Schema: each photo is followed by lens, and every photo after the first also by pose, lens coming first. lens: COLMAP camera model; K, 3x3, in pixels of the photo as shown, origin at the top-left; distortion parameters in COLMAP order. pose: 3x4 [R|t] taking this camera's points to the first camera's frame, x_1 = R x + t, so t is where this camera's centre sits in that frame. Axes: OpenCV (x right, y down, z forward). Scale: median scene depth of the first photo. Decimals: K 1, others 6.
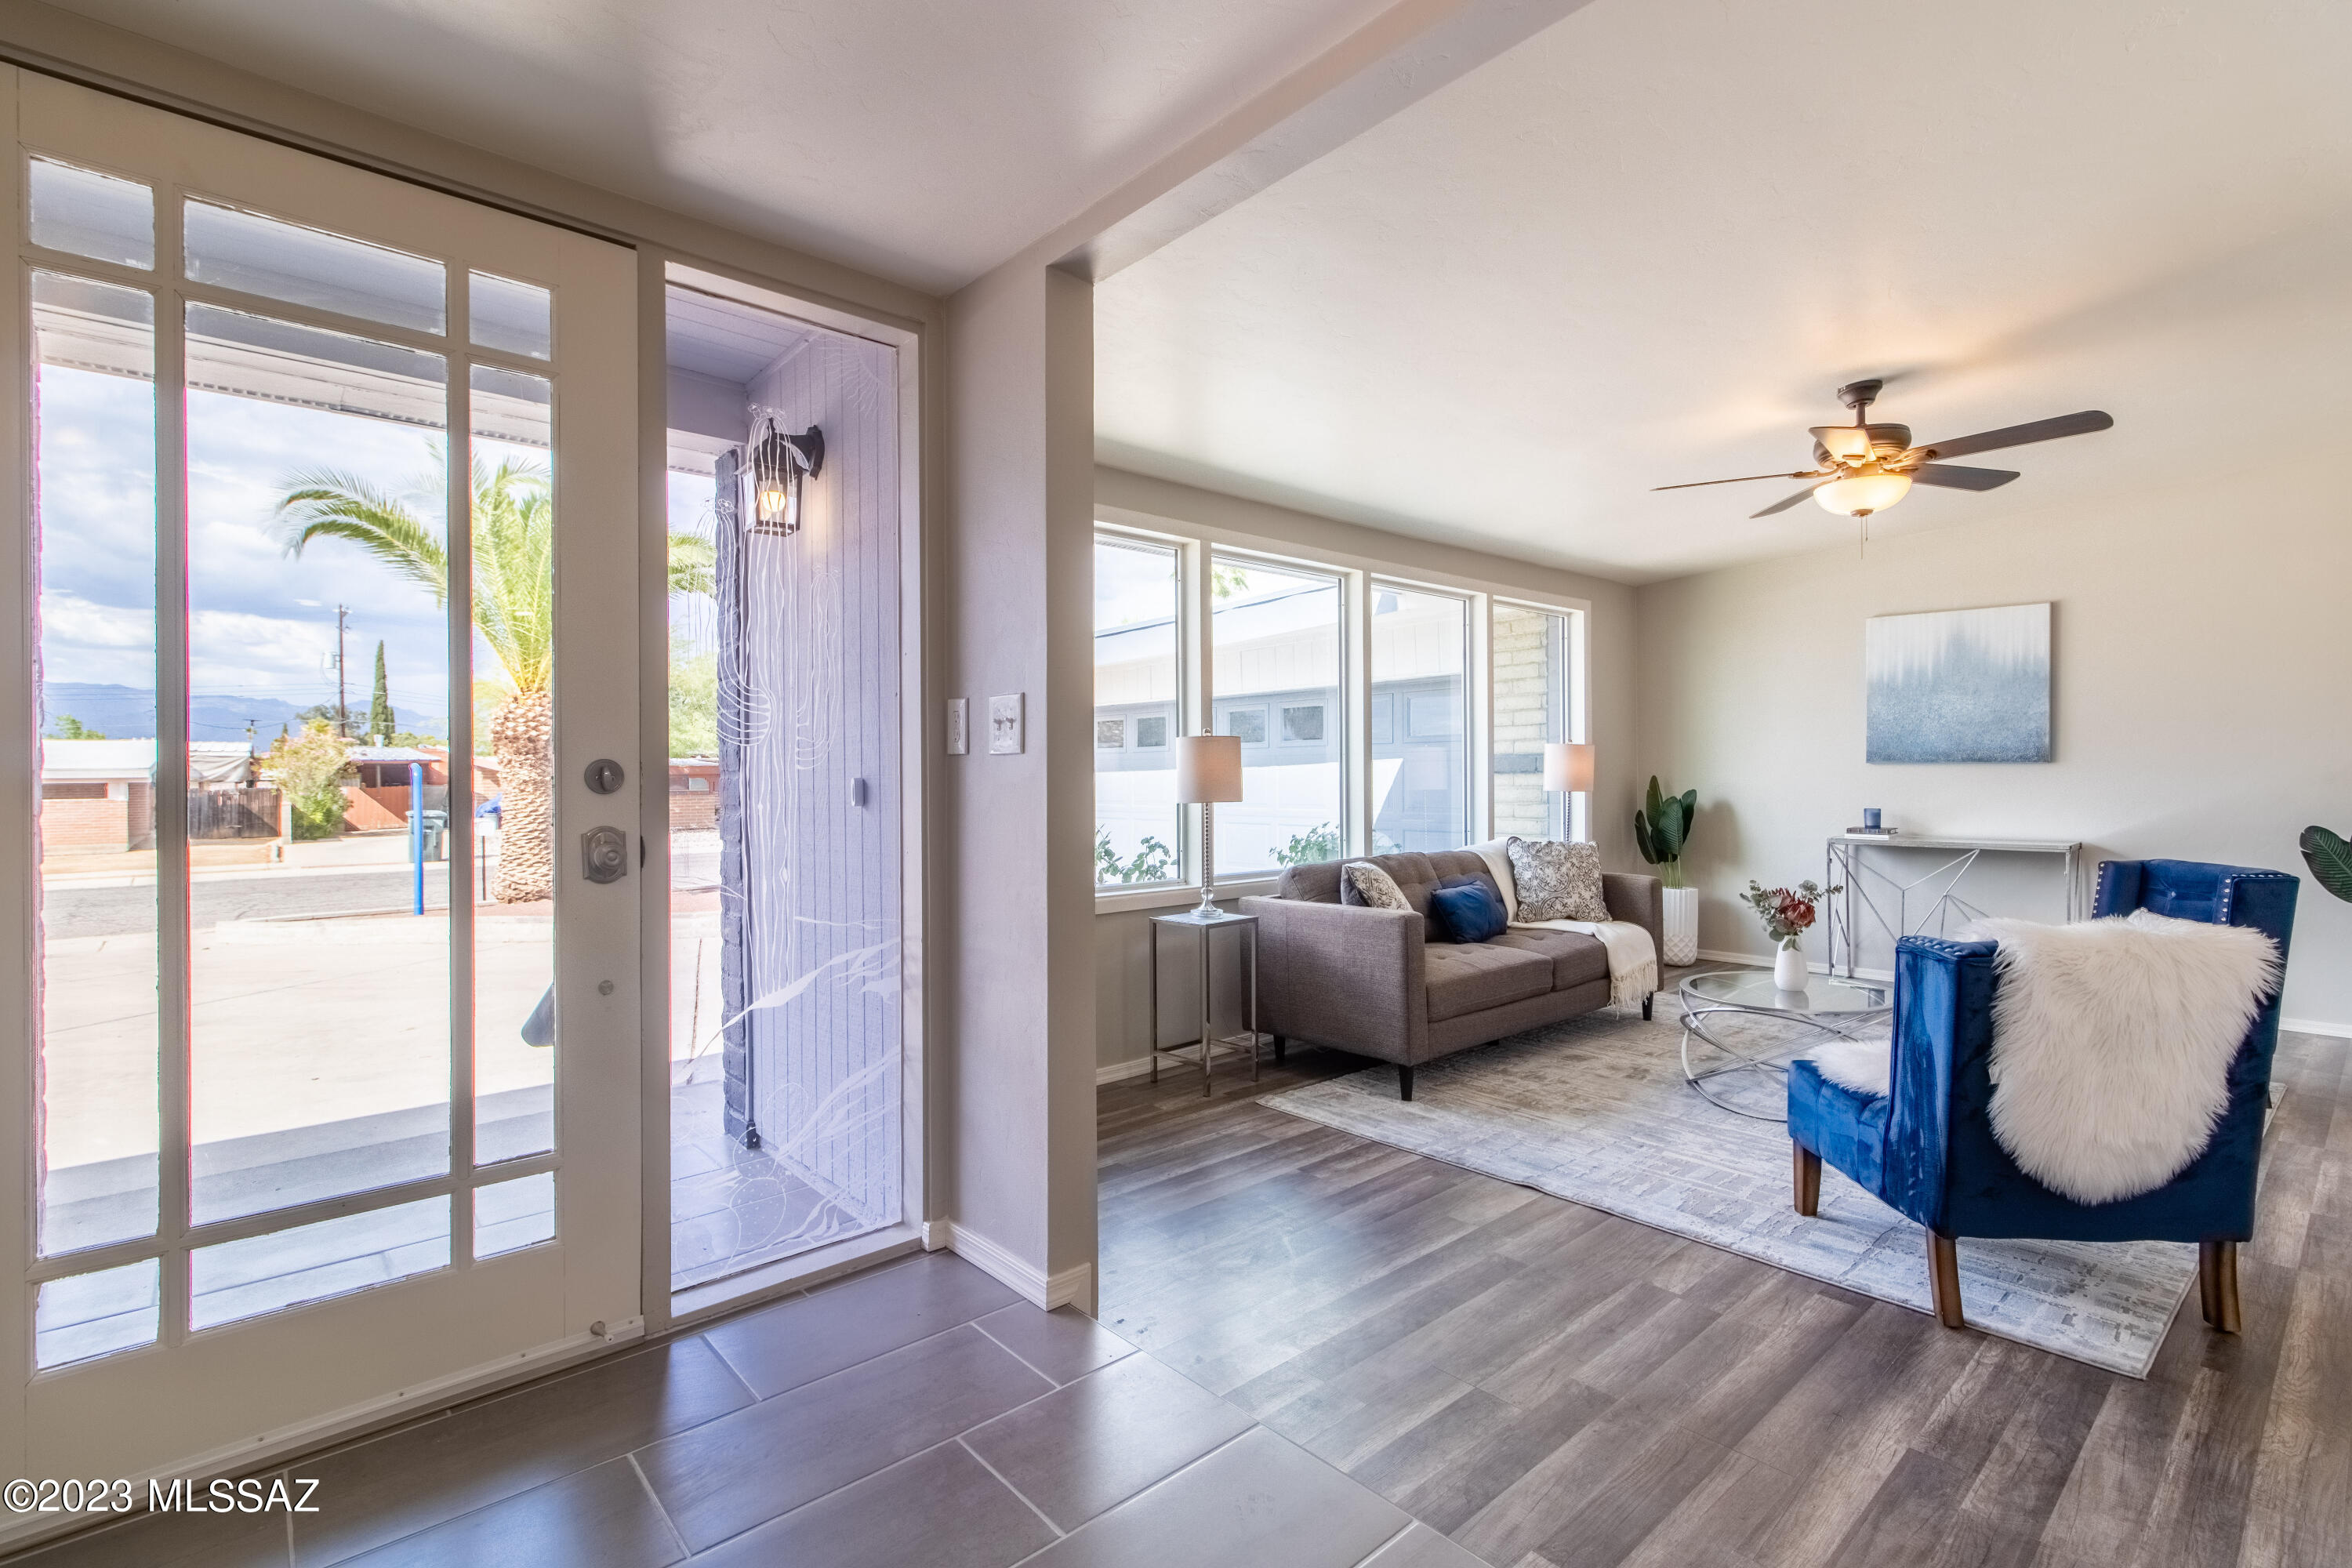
lens RADIAL K [[1093.5, 0, 1187.1], [0, 1093.5, 777.2], [0, 0, 1]] dist [0.005213, 0.001234]
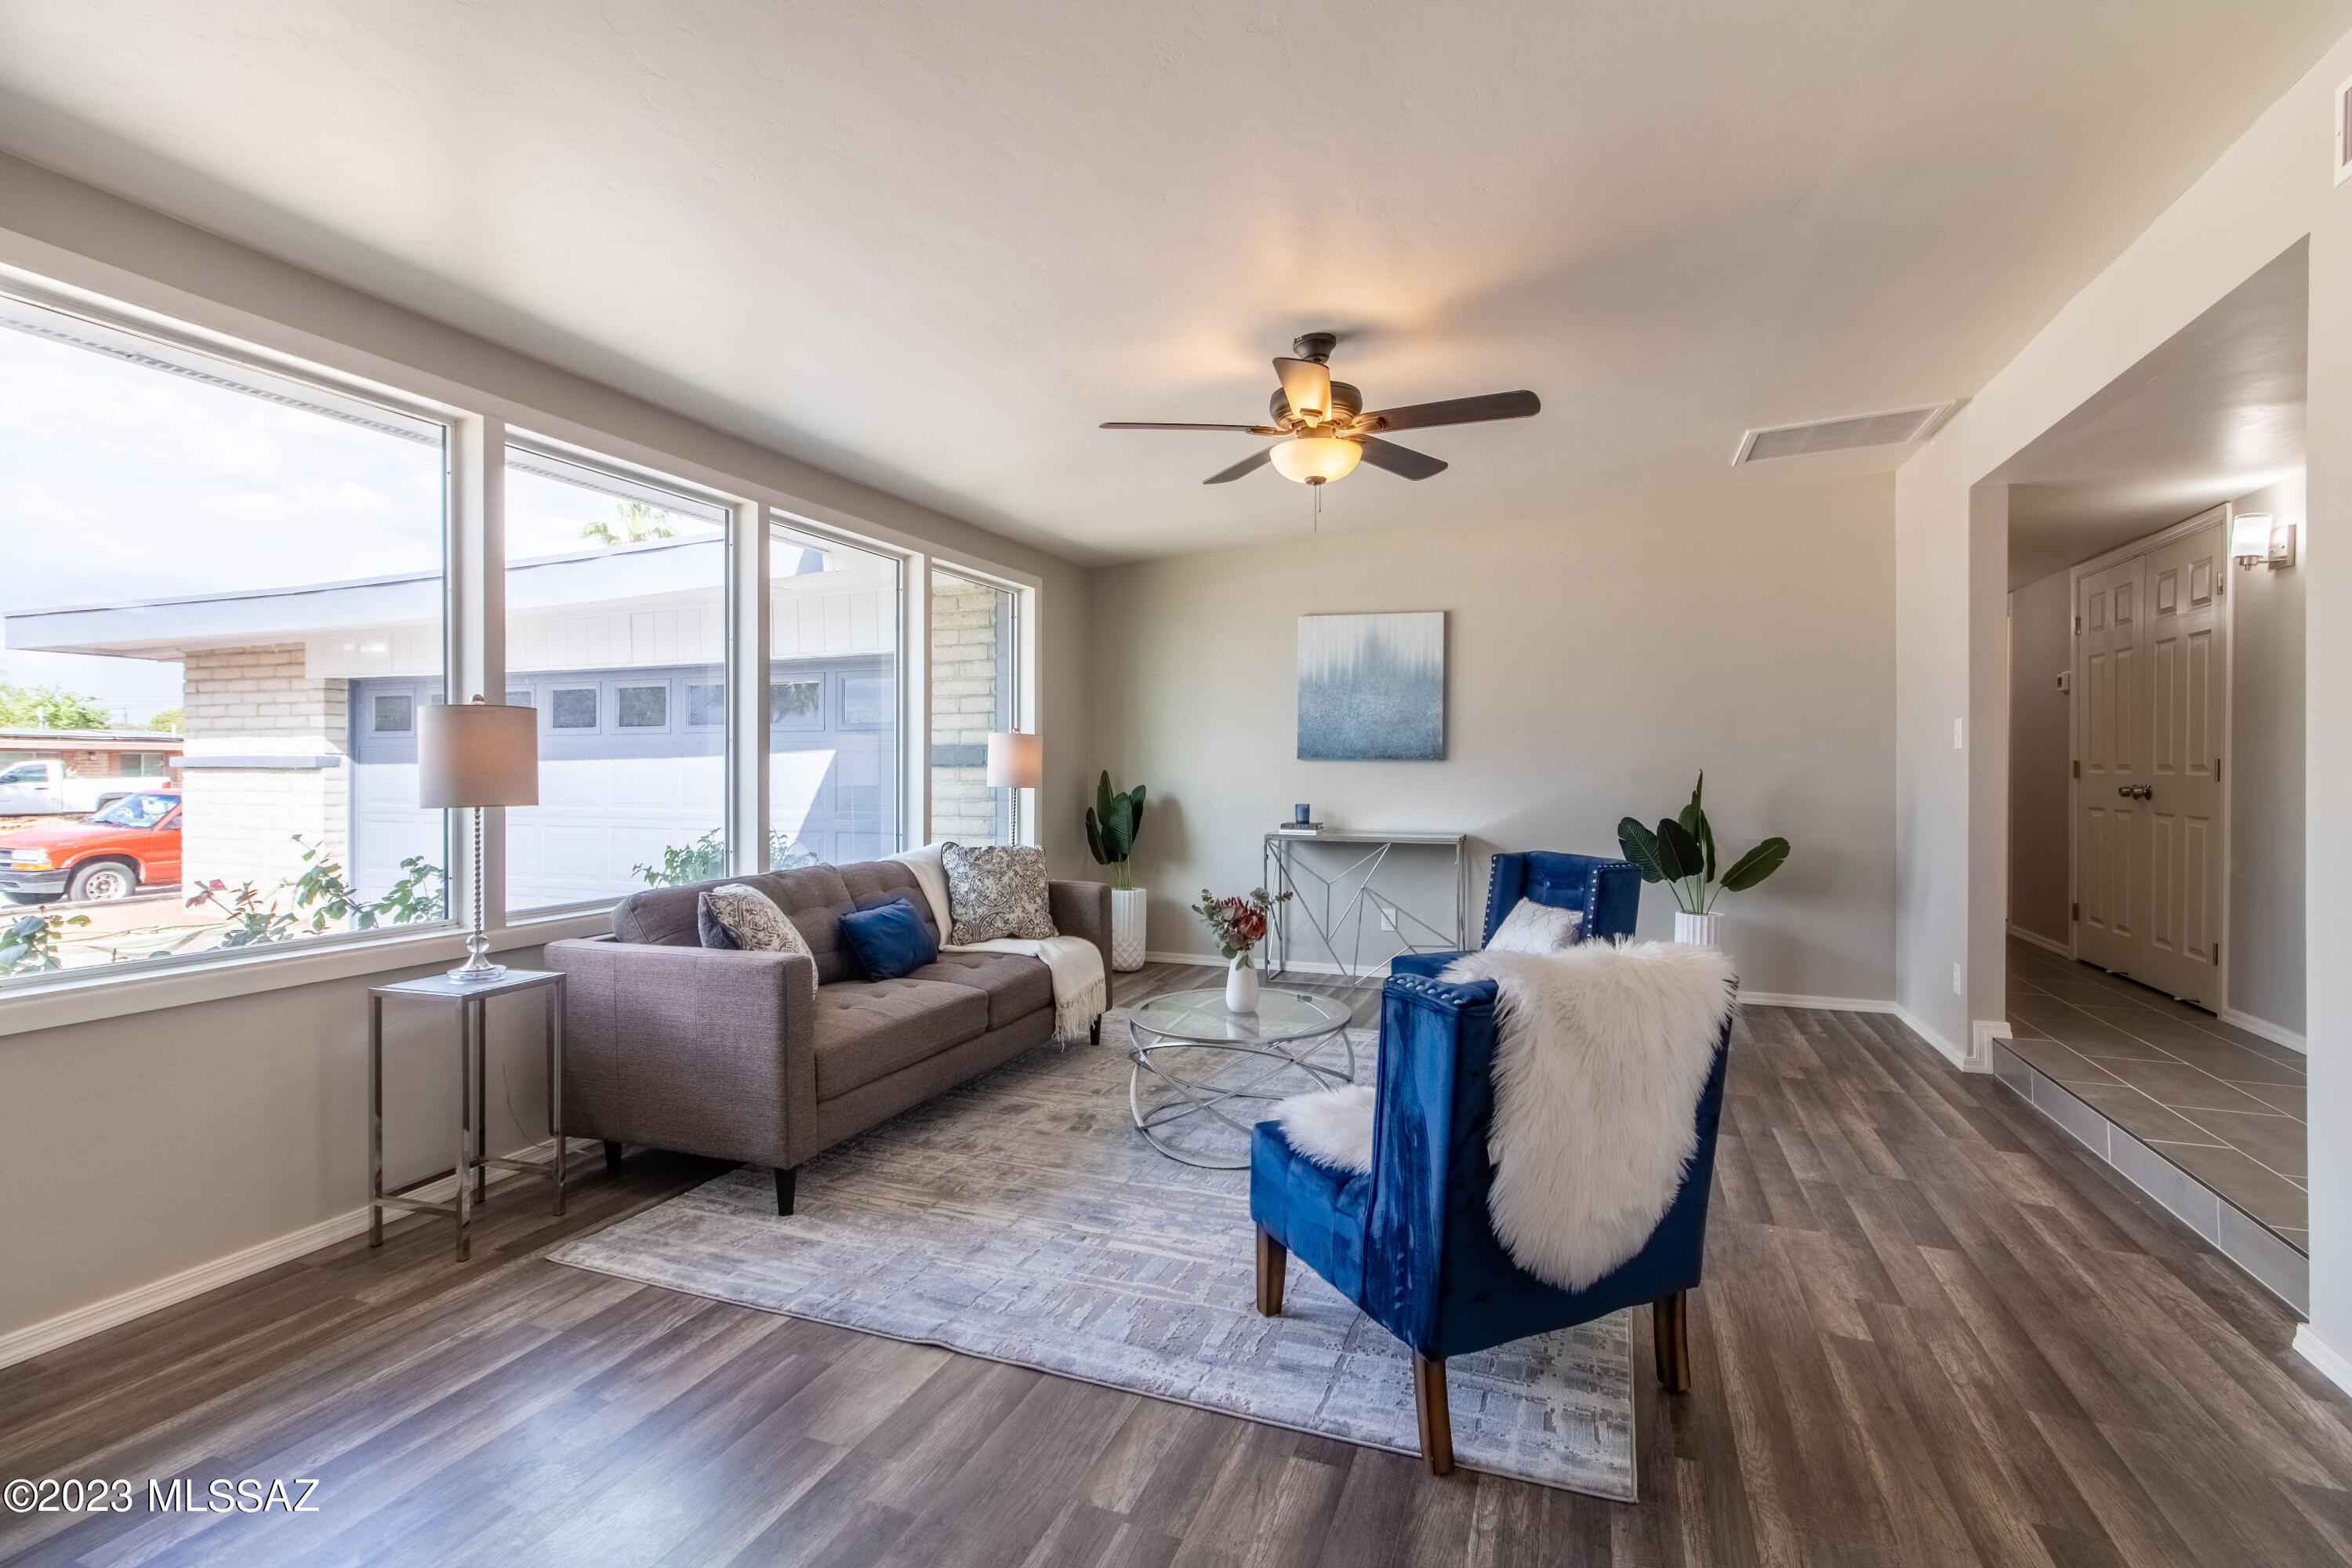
lens RADIAL K [[1093.5, 0, 1186.0], [0, 1093.5, 775.0], [0, 0, 1]] dist [0.005213, 0.001234]
pose [[0.889178, 0.004198, 0.457542, 0.105214], [-0.005824, 0.999981, 0.002142, -0.000020], [-0.457524, -0.004569, 0.889186, 0.237317]]
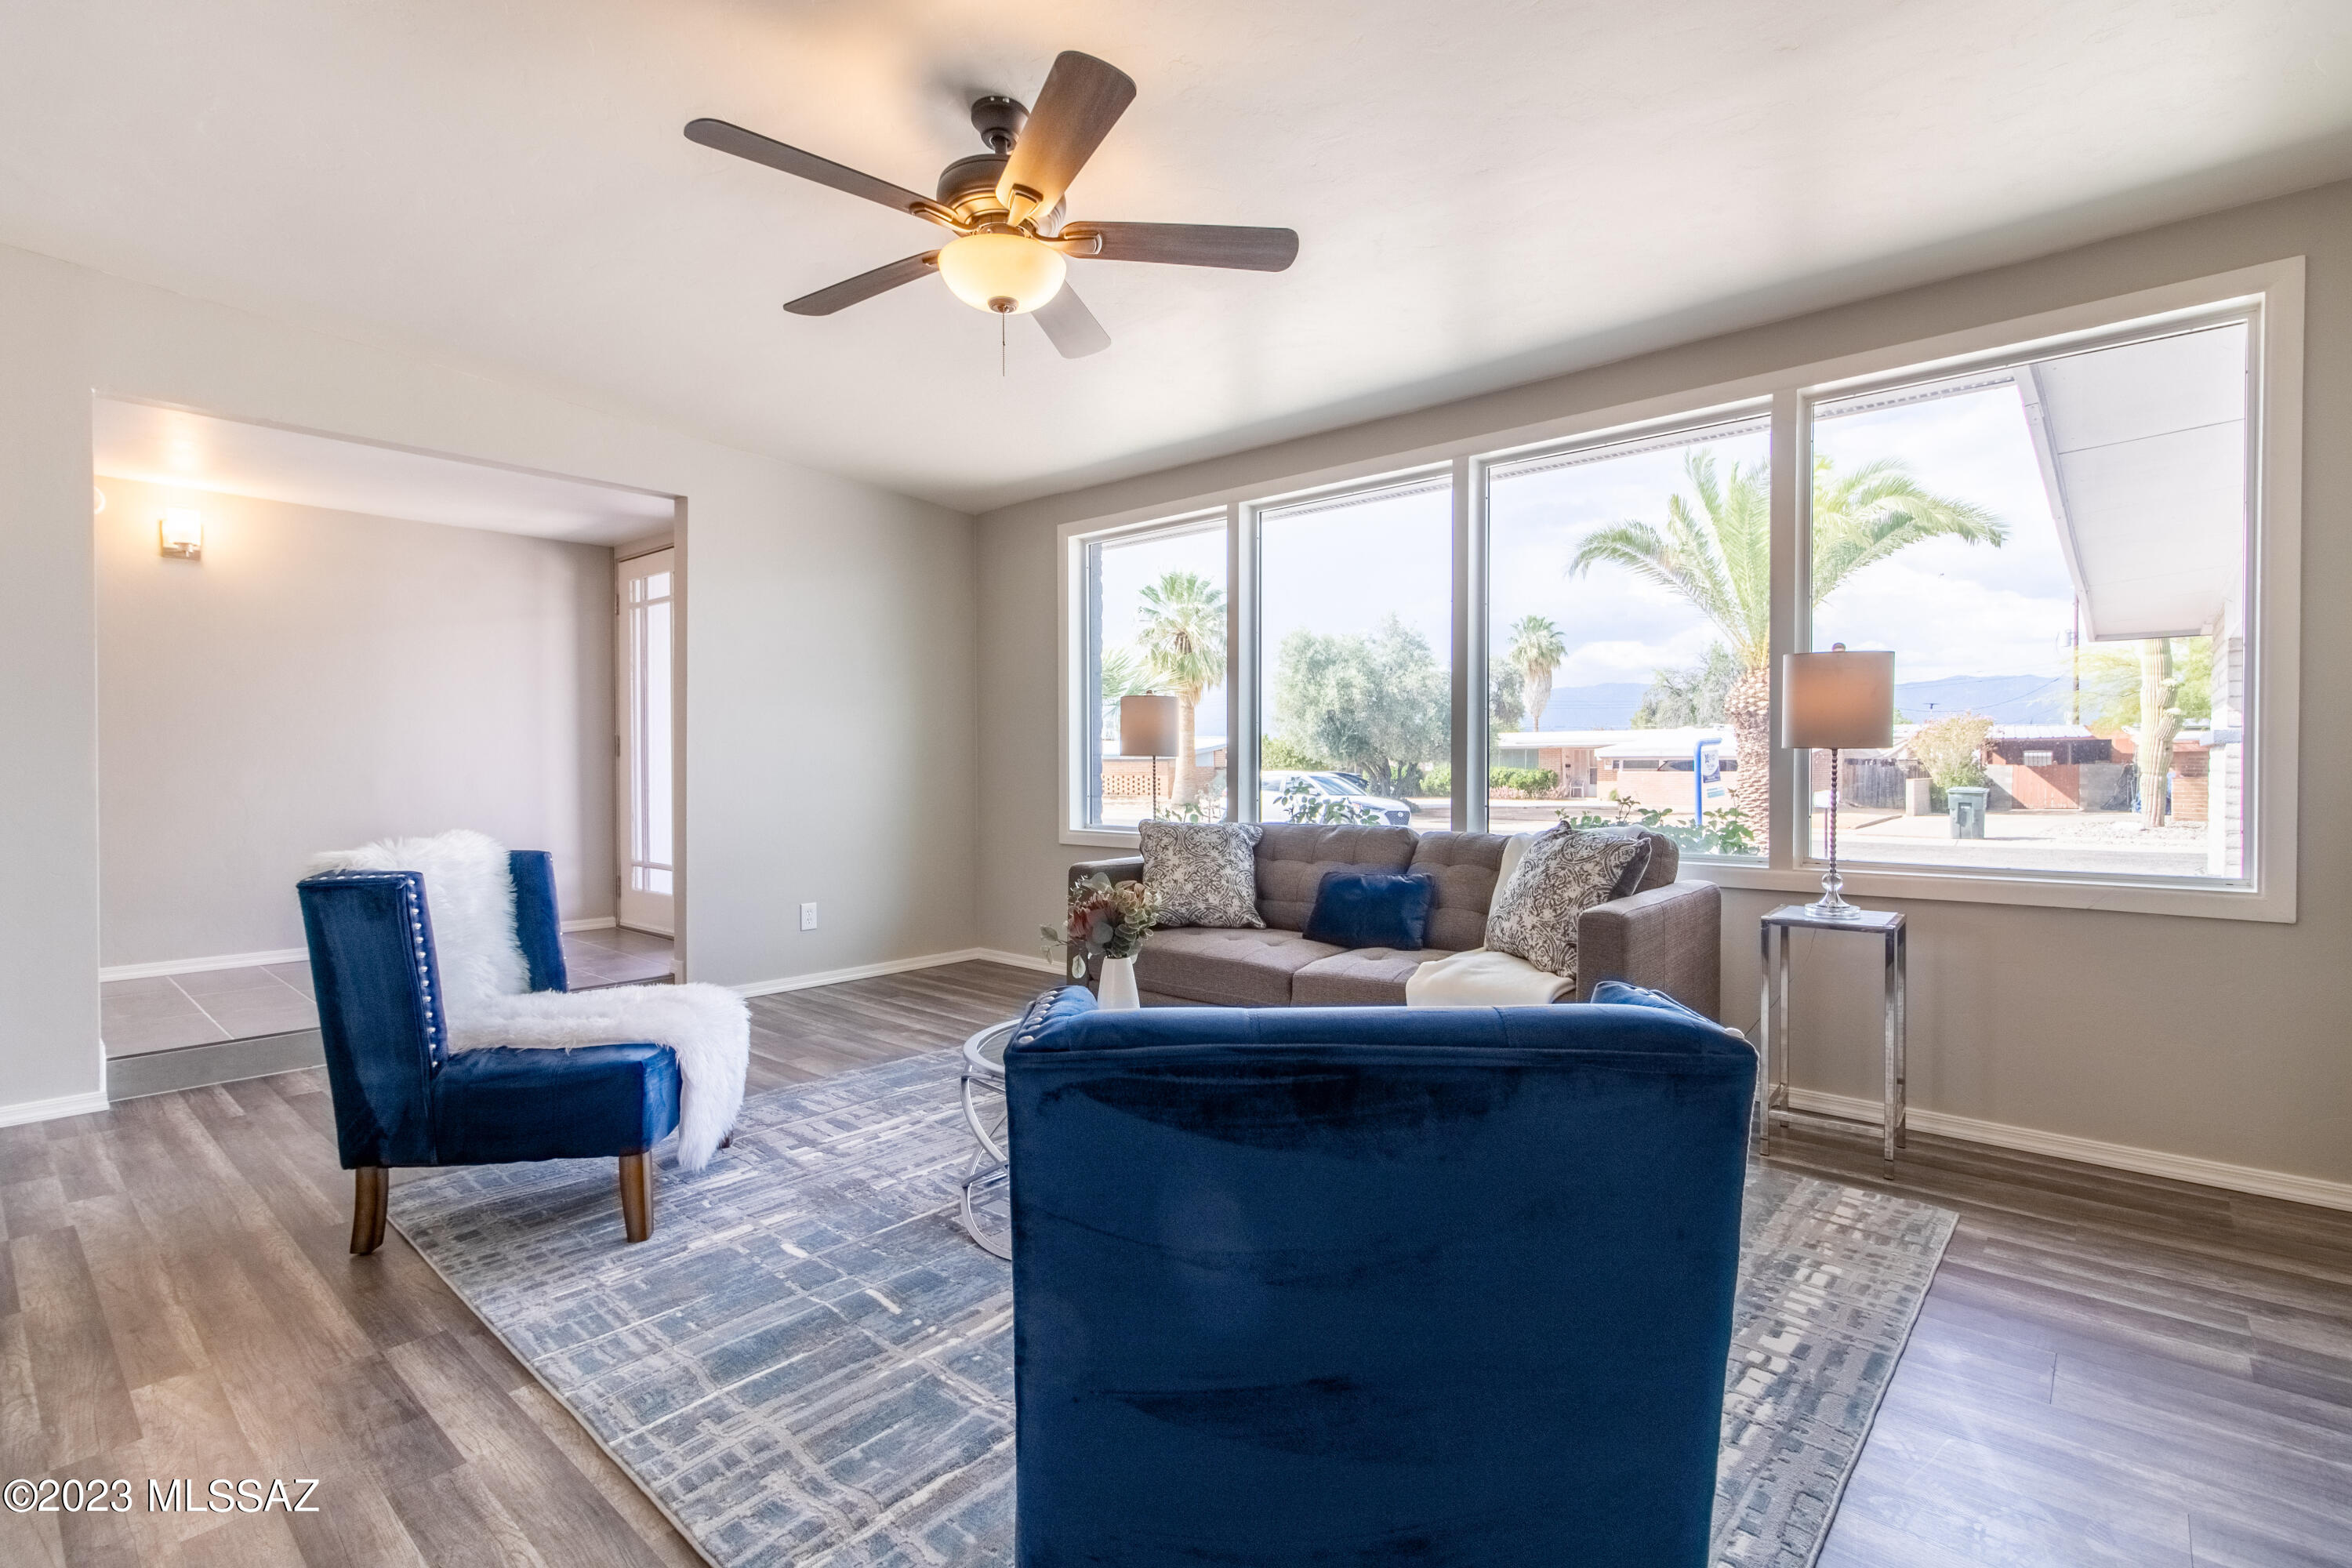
lens RADIAL K [[1093.5, 0, 1164.1], [0, 1093.5, 777.7], [0, 0, 1]] dist [0.005213, 0.001234]
pose [[0.132660, 0.018414, -0.990991, 0.718200], [-0.019292, 0.999686, 0.015993, 0.040639], [0.990974, 0.016996, 0.132974, 0.535952]]
